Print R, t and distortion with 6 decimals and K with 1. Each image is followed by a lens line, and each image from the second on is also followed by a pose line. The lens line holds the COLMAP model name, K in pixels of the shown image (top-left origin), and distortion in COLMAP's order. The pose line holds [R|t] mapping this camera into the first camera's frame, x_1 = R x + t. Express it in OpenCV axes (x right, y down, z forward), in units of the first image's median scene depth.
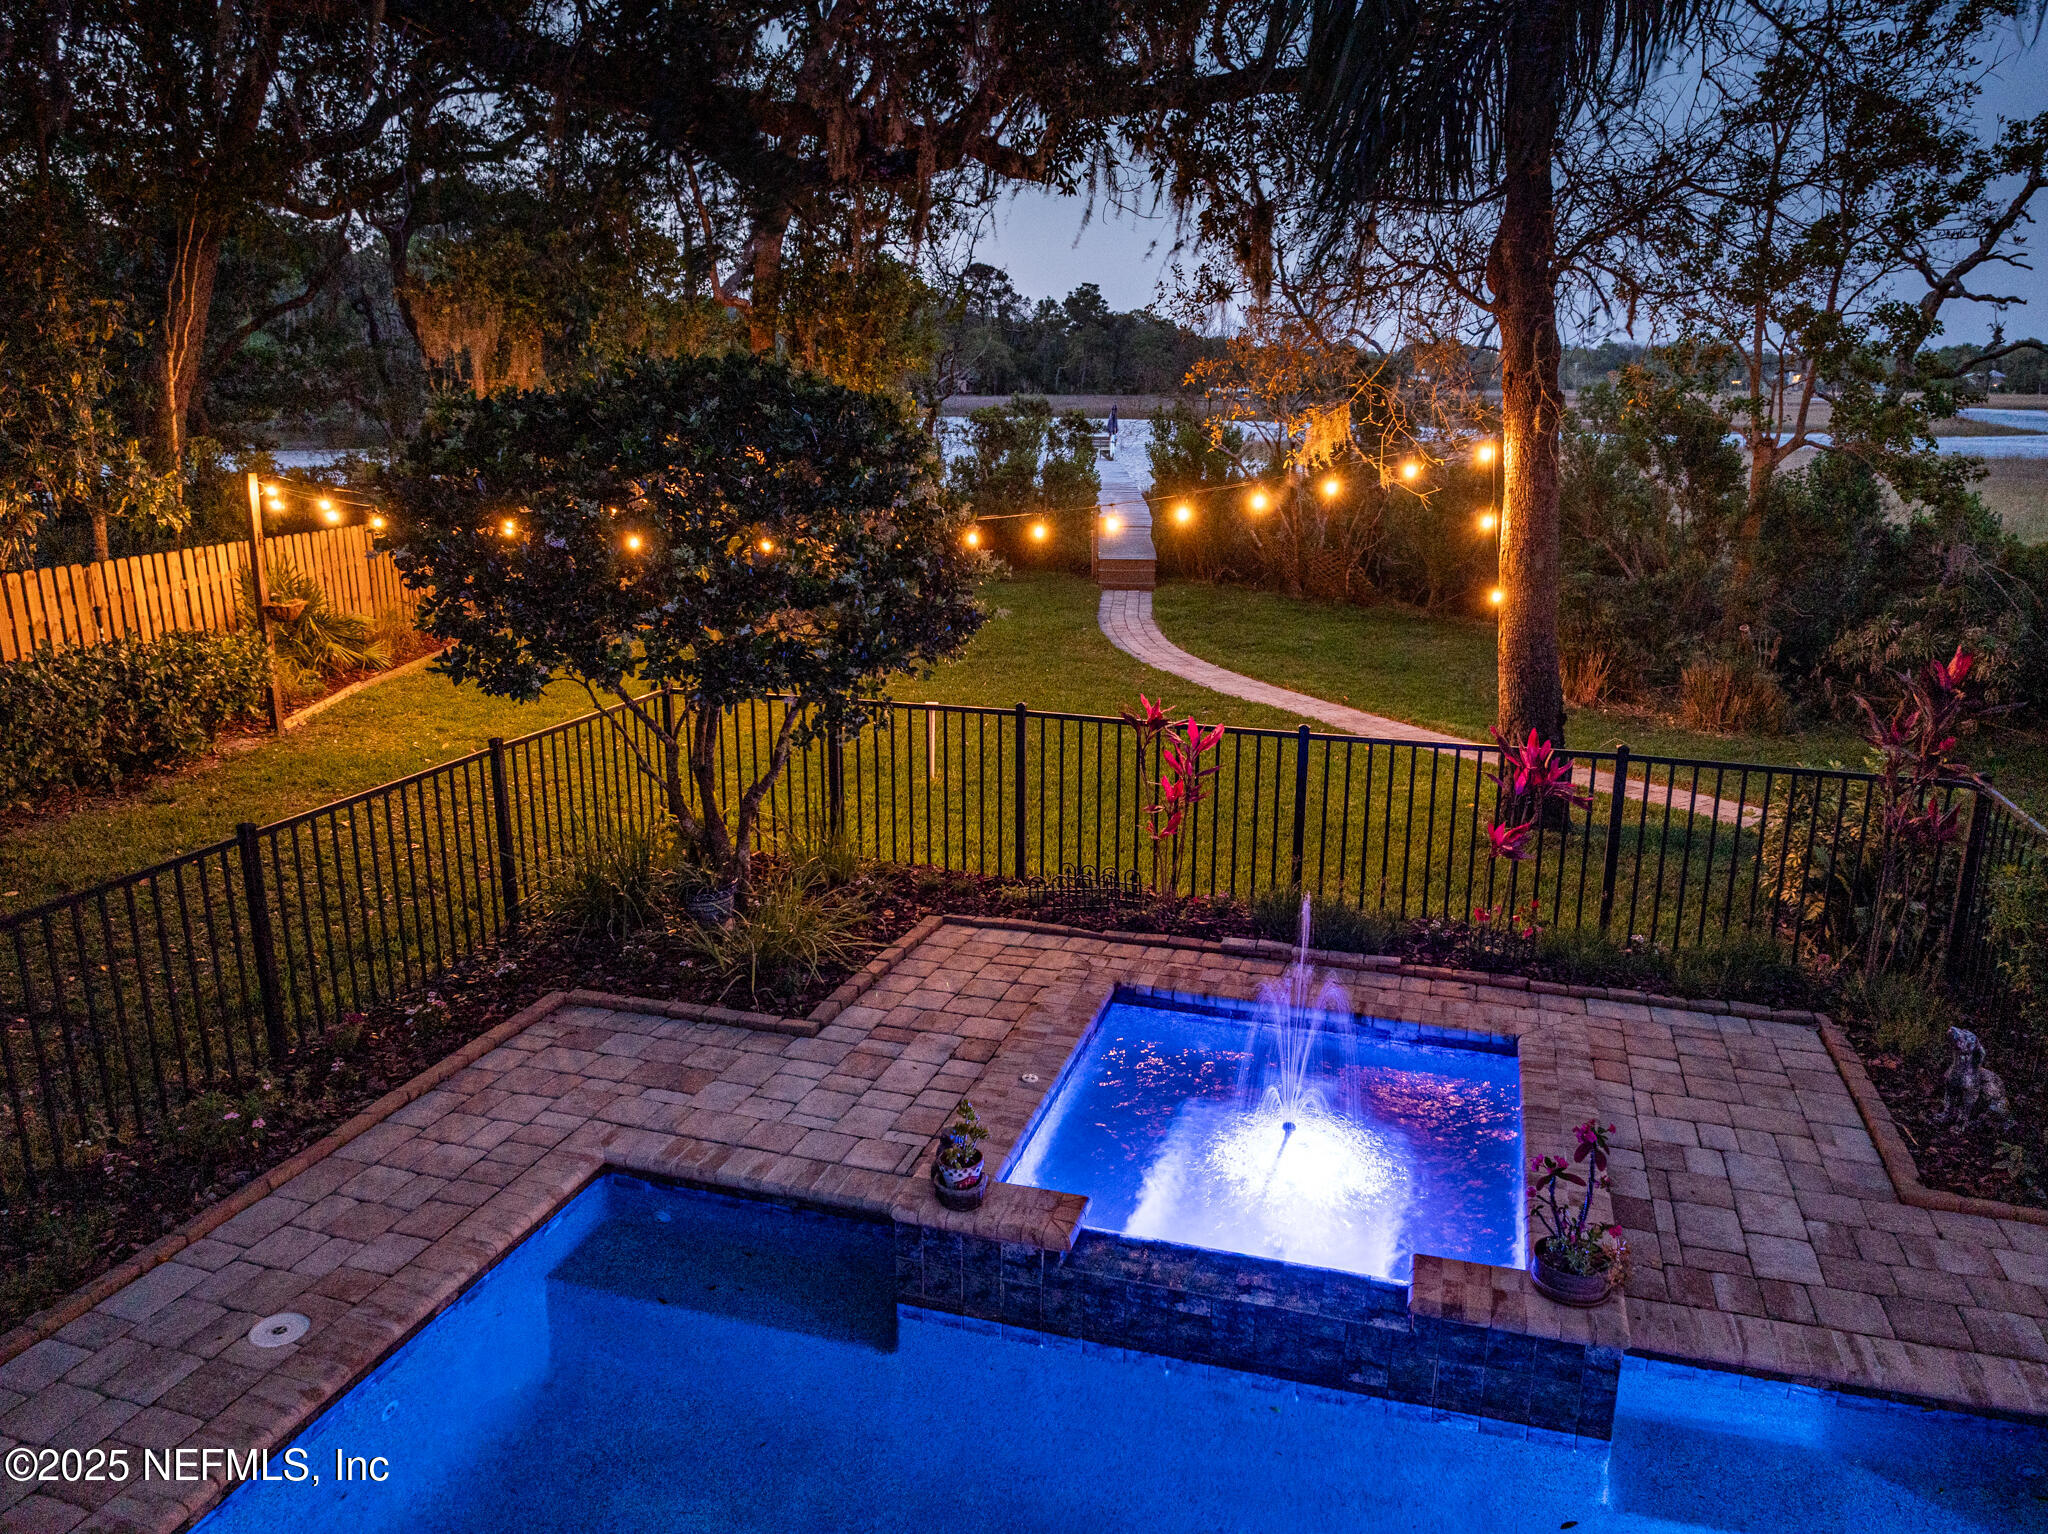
lens RADIAL K [[1420.4, 0, 1024.0], [0, 1420.4, 767.0], [0, 0, 1]] dist [-0.018243, -0.002792]
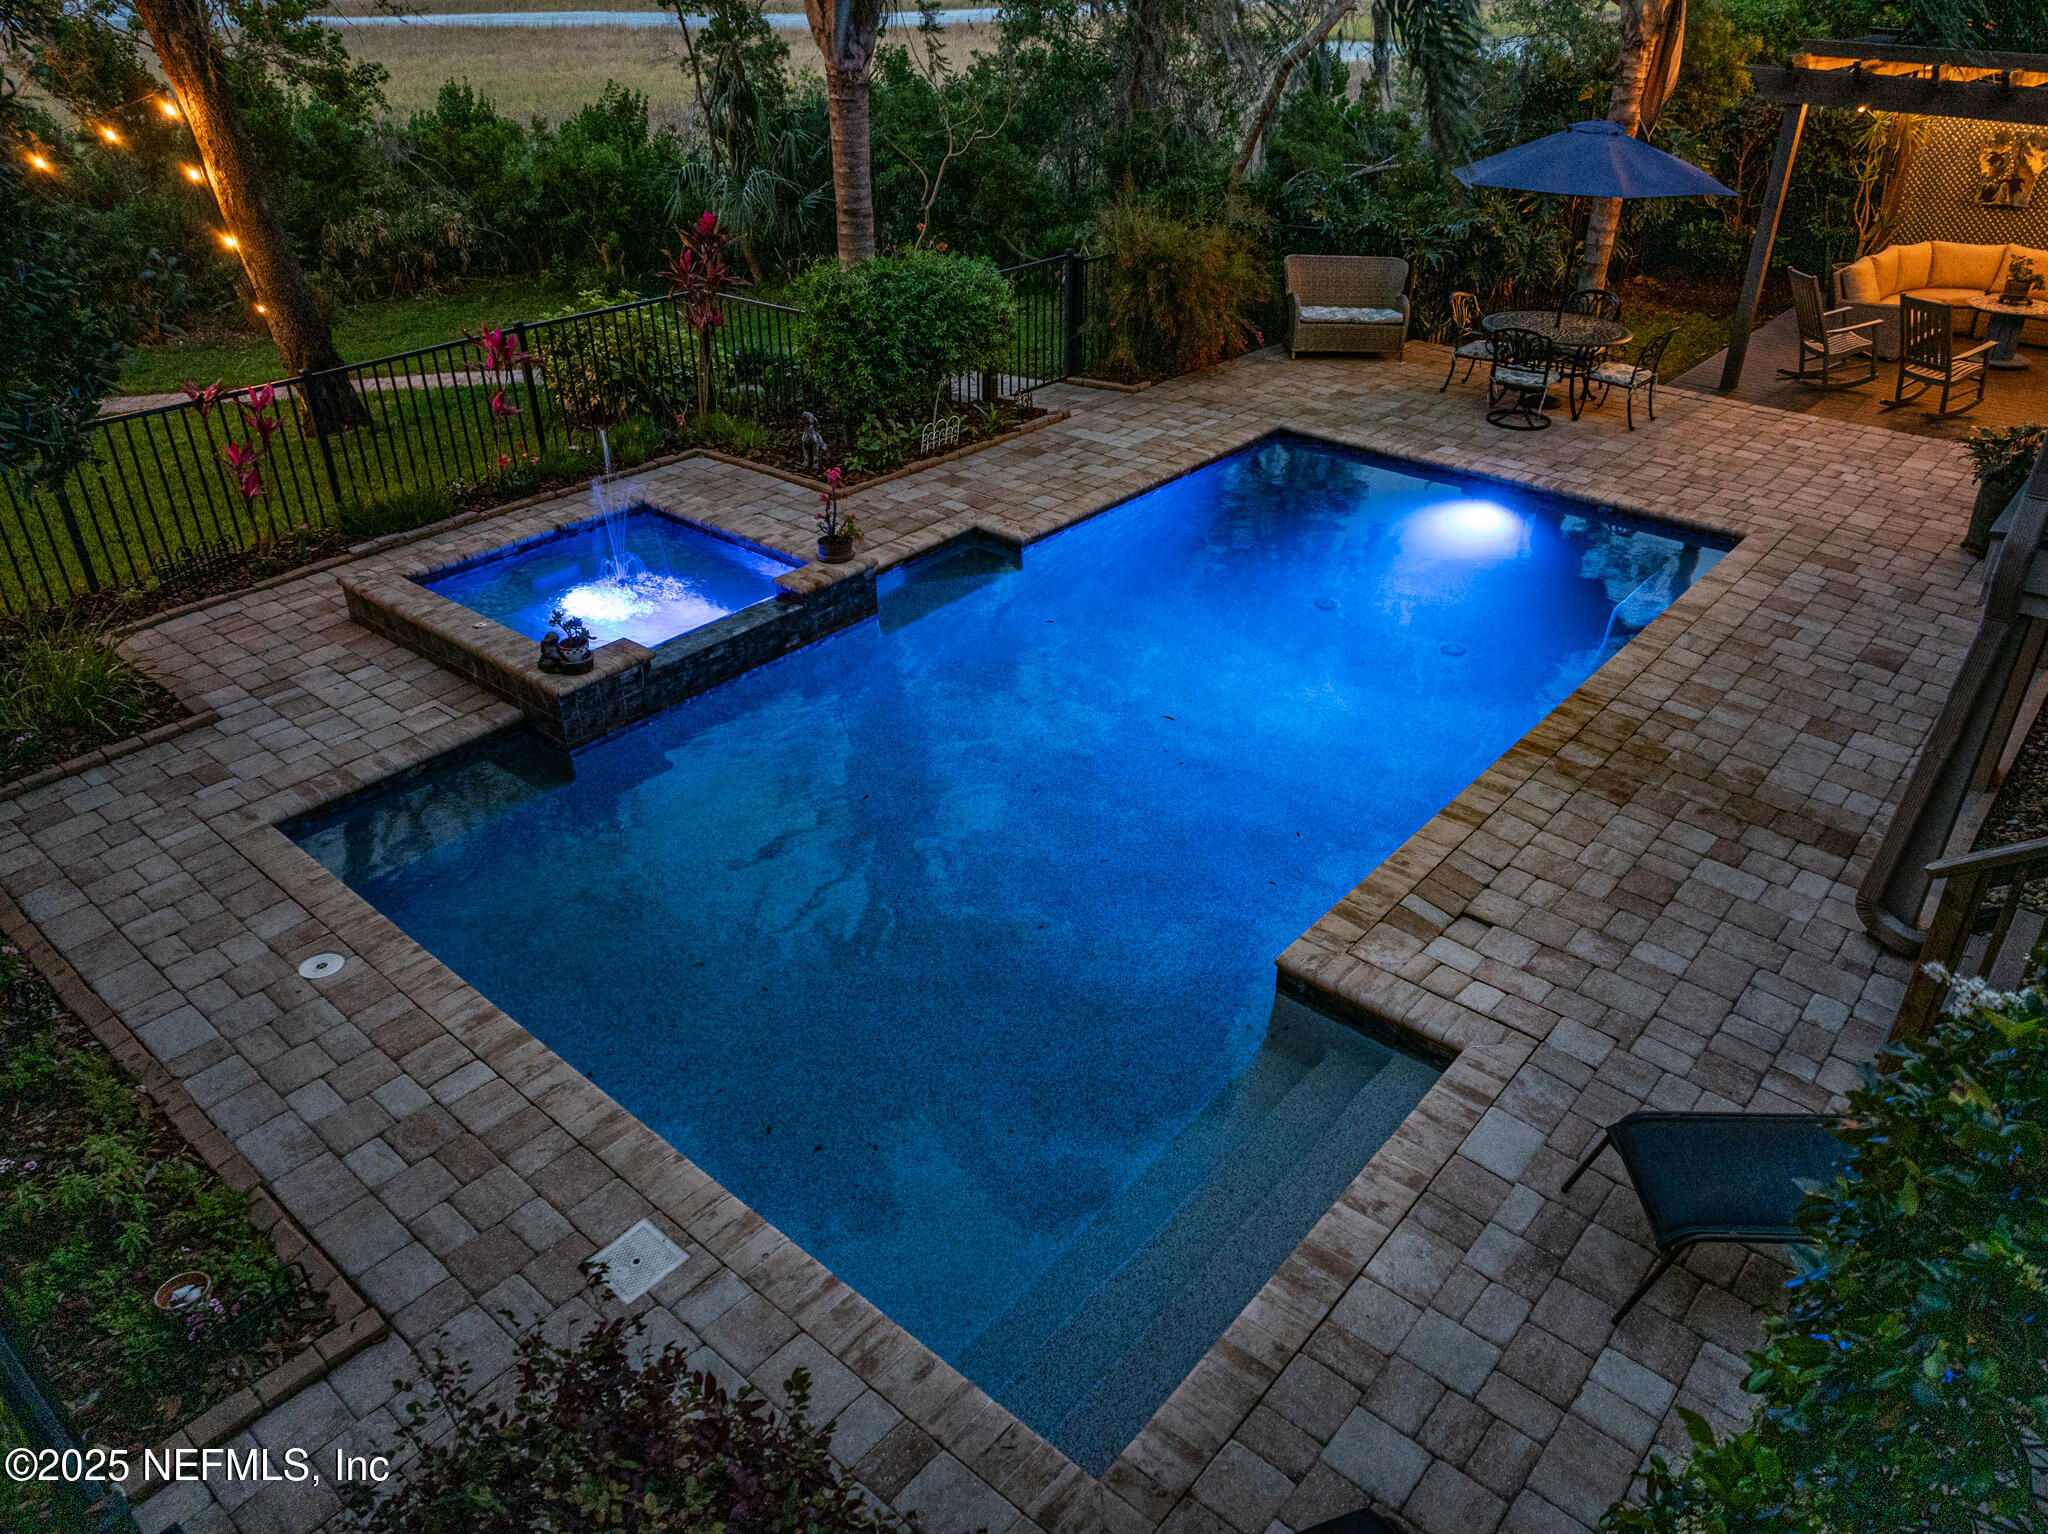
lens RADIAL K [[1420.4, 0, 1024.0], [0, 1420.4, 767.0], [0, 0, 1]] dist [-0.018243, -0.002792]
pose [[0.383972, -0.470987, 0.794190, -0.758635], [0.247585, 0.881143, 0.402852, -0.068637], [-0.889532, 0.041946, 0.454943, -0.086513]]
